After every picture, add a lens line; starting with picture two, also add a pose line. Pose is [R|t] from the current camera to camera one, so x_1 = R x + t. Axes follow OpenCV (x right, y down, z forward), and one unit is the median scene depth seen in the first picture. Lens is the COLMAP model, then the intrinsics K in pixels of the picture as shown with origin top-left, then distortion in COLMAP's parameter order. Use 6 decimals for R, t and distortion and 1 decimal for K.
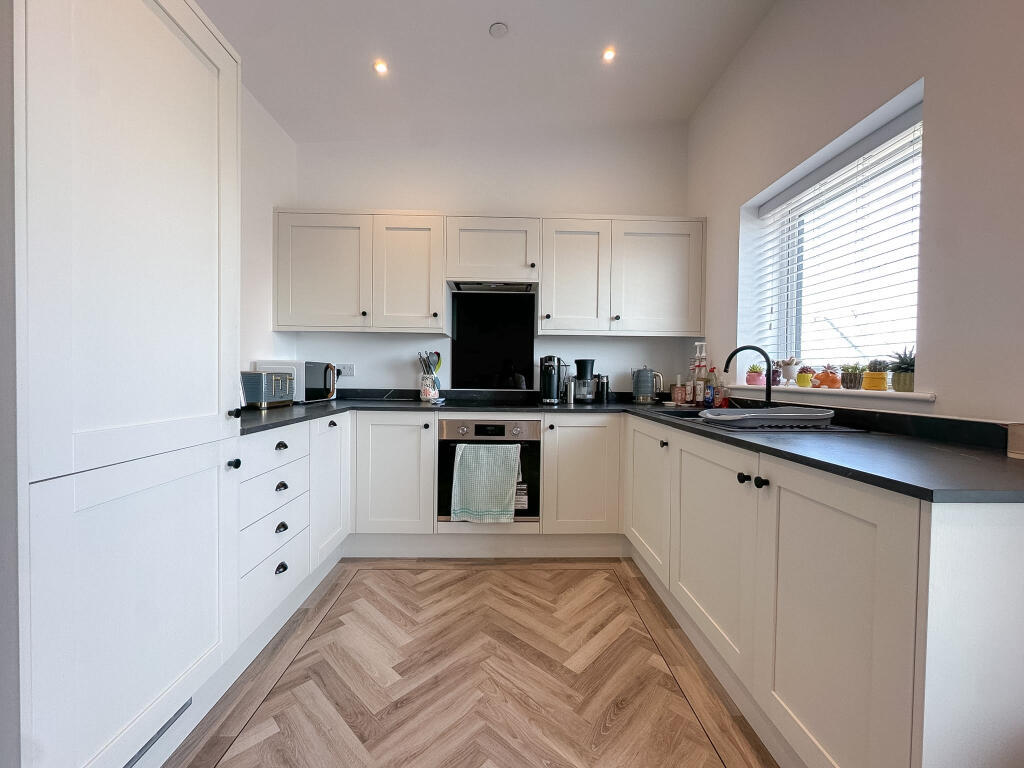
lens RADIAL K [[407.7, 0, 512.0], [0, 407.7, 384.0], [0, 0, 1]] dist [-0.000056, -0.000051]
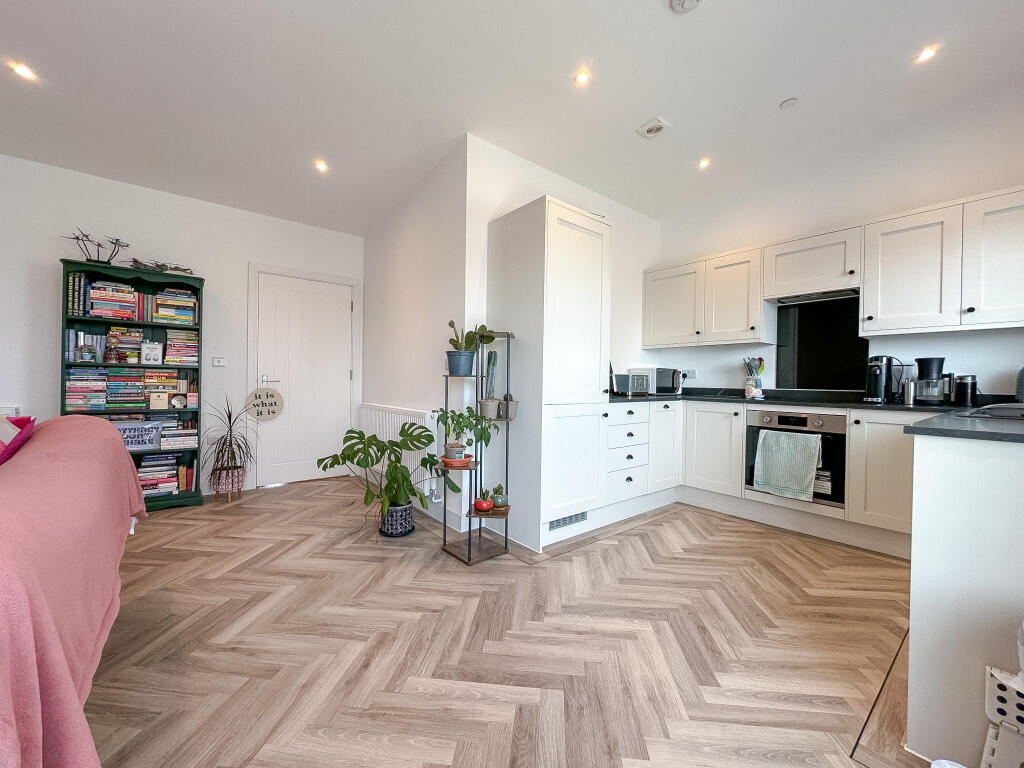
lens RADIAL K [[407.7, 0, 512.0], [0, 407.7, 384.0], [0, 0, 1]] dist [-0.000056, -0.000051]
pose [[0.604378, 0.003468, -0.796690, 0.364917], [-0.025950, 0.999546, -0.015335, 0.040870], [0.796275, 0.029943, 0.604193, -0.344111]]
